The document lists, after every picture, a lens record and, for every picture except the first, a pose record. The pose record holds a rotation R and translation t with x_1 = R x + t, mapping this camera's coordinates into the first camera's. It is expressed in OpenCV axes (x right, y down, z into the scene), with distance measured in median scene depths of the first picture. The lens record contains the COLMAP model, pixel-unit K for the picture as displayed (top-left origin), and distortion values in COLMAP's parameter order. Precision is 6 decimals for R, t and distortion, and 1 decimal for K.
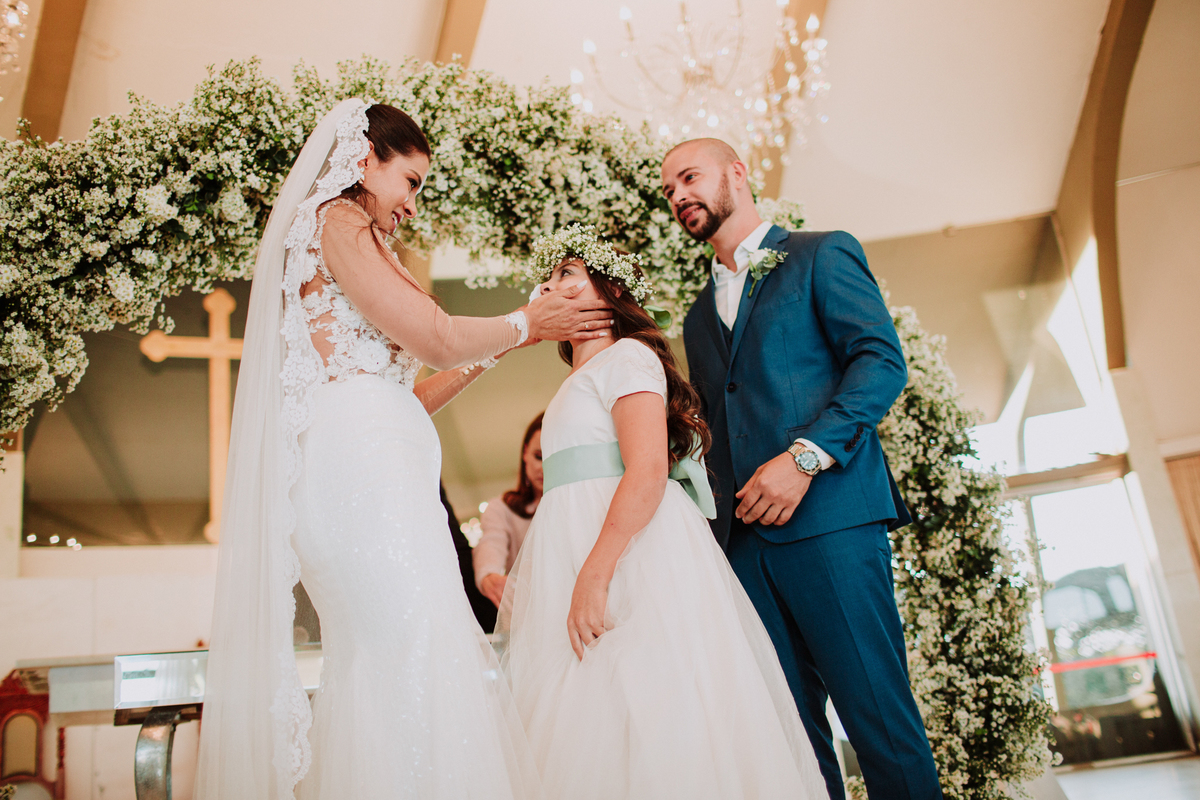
lens RADIAL K [[1177.9, 0, 599.7], [0, 1177.9, 336.6], [0, 0, 1]] dist [-0.083872, 0.107406]
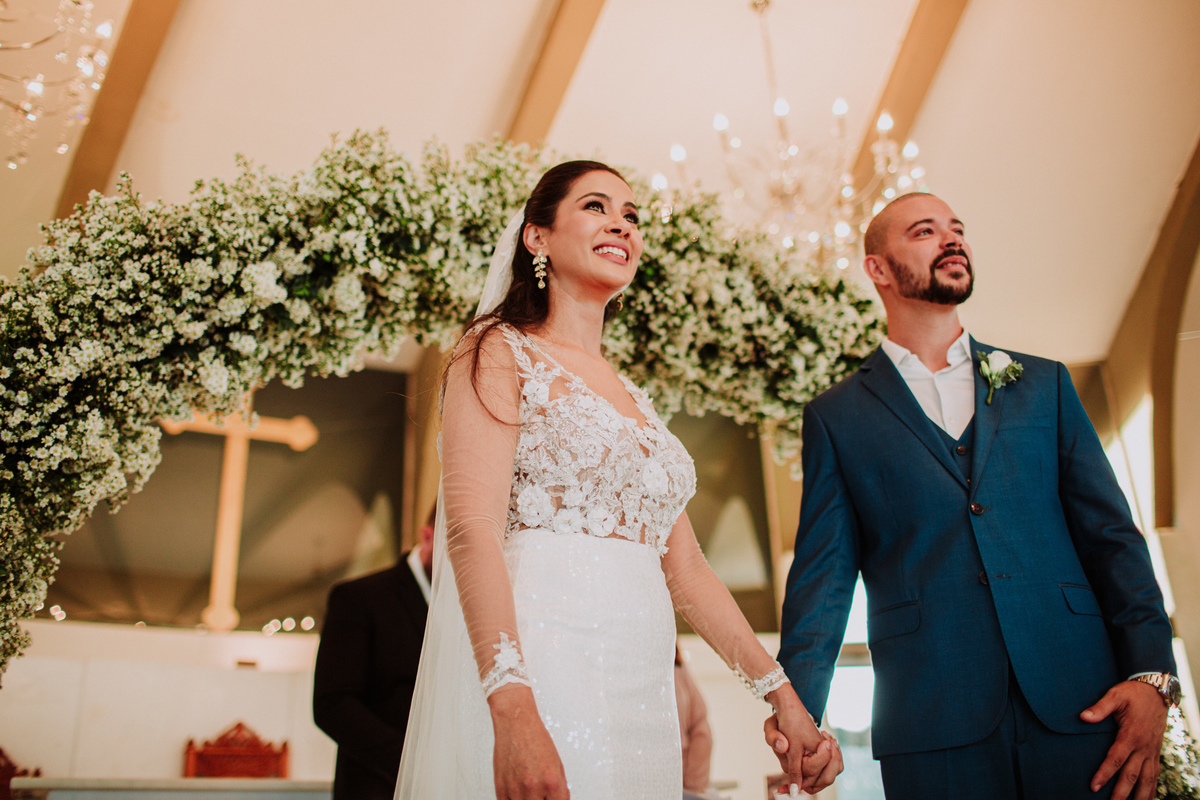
lens RADIAL K [[1177.9, 0, 599.7], [0, 1177.9, 336.6], [0, 0, 1]] dist [-0.083872, 0.107406]
pose [[0.995914, 0.090092, -0.006264, -0.120539], [-0.090293, 0.992015, -0.088055, -0.020654], [-0.001719, 0.088261, 0.996096, 0.136791]]
